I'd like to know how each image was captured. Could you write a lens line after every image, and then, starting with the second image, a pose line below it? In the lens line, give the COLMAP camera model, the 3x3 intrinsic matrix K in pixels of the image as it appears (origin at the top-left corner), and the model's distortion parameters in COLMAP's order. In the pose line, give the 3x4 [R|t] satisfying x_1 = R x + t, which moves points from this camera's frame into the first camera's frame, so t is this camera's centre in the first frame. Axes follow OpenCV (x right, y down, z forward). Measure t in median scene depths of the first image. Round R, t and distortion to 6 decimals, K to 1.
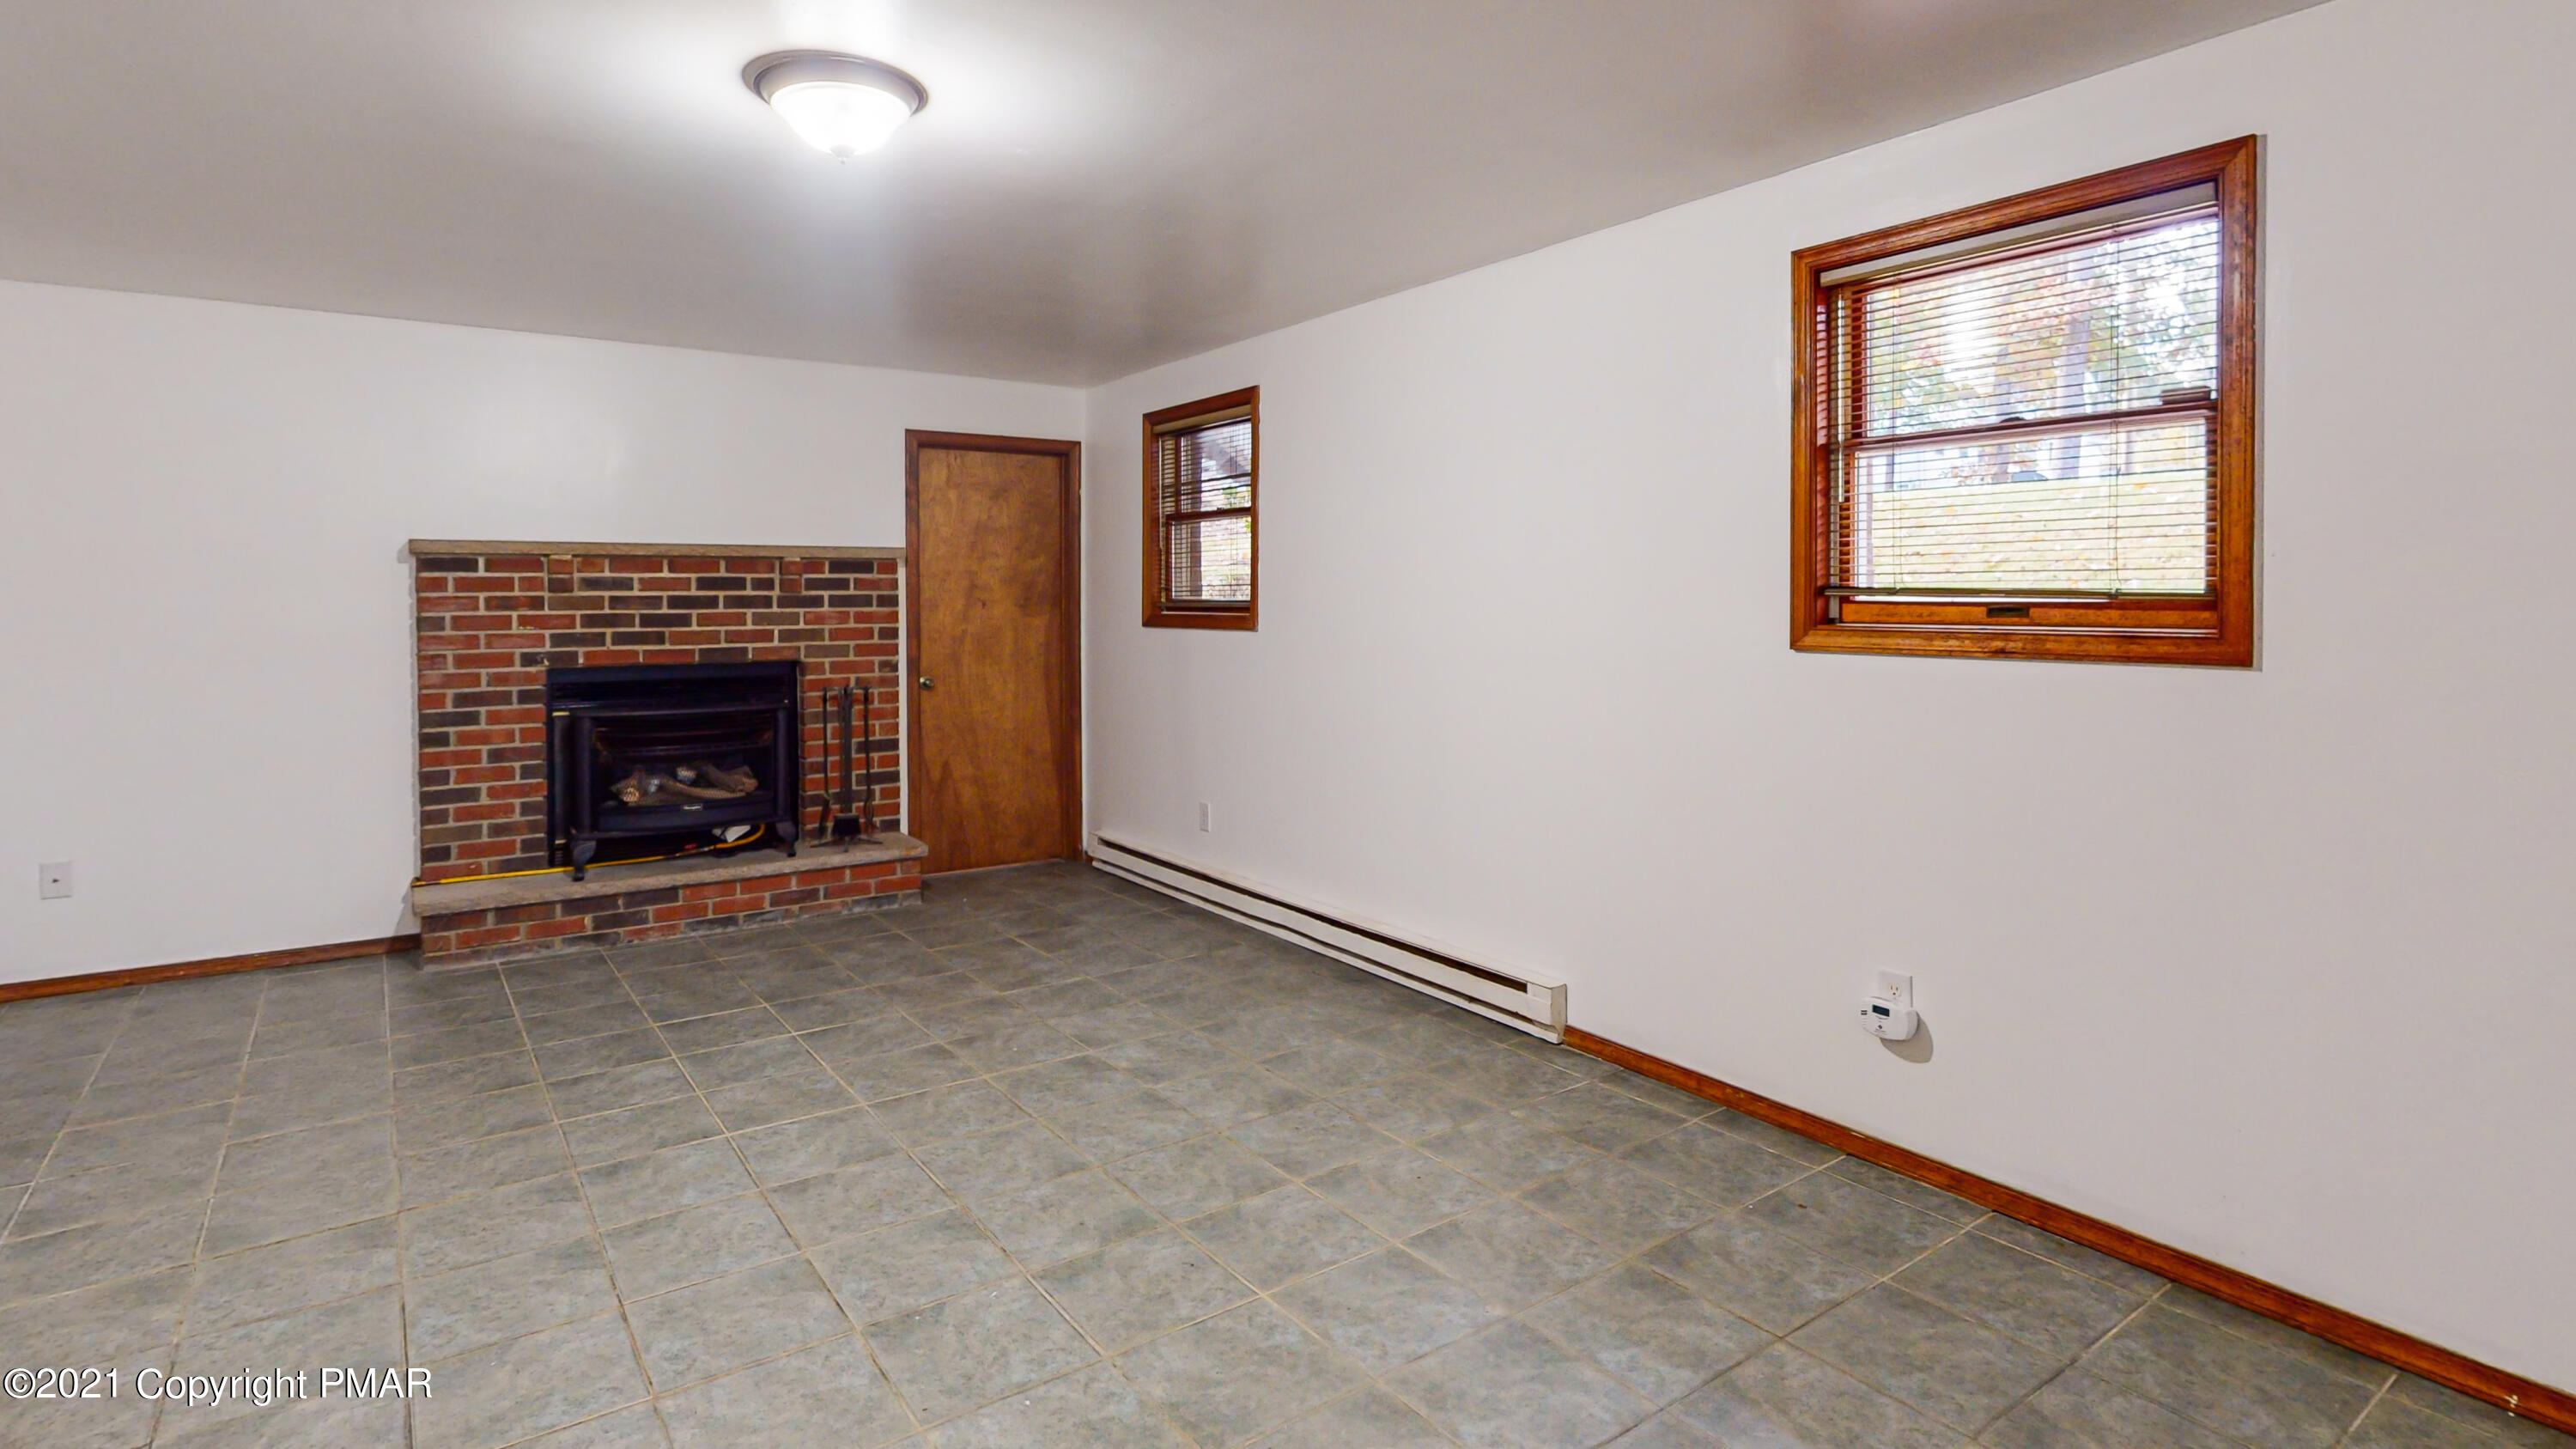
lens RADIAL K [[1178.0, 0, 1314.6], [0, 1178.0, 651.8], [0, 0, 1]] dist [-0.001554, 0.000476]
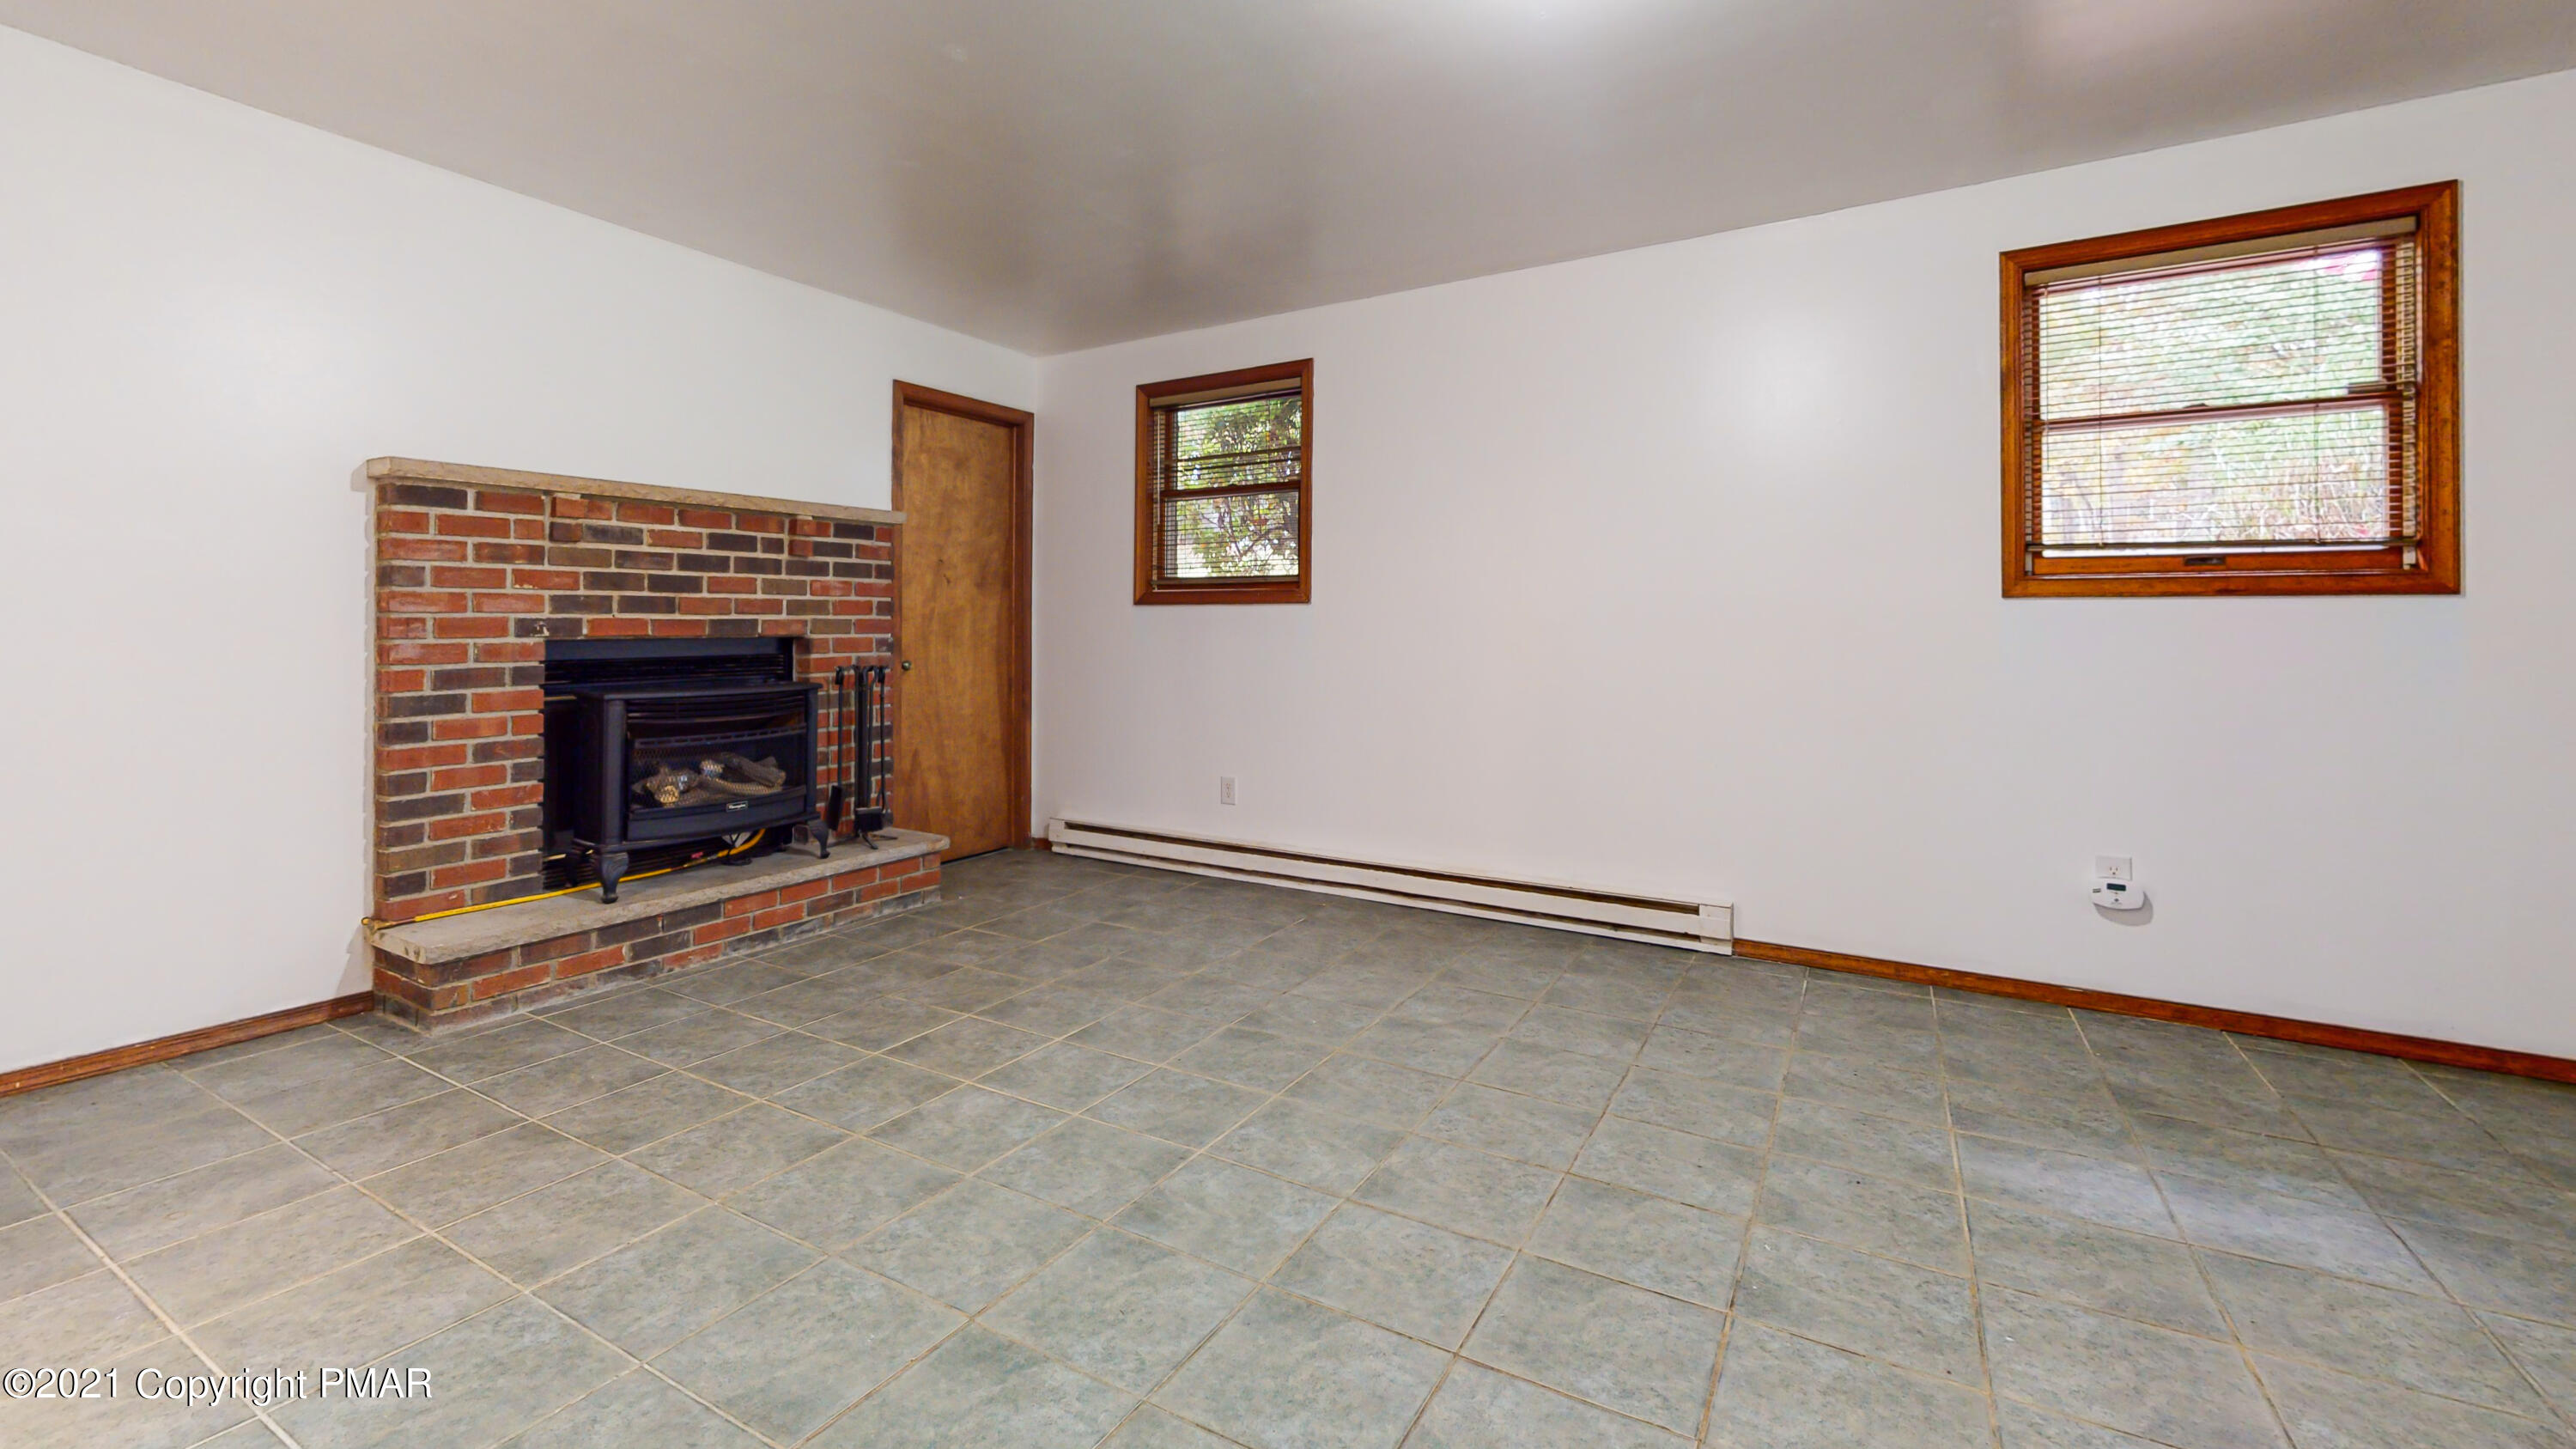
lens RADIAL K [[1033.5, 0, 1284.4], [0, 1033.5, 724.1], [0, 0, 1]] dist [-0.002388, 0.000044]
pose [[0.939448, -0.034387, 0.340962, -0.438626], [0.014224, 0.998008, 0.061461, 0.036027], [-0.342397, -0.052890, 0.938066, 0.187315]]
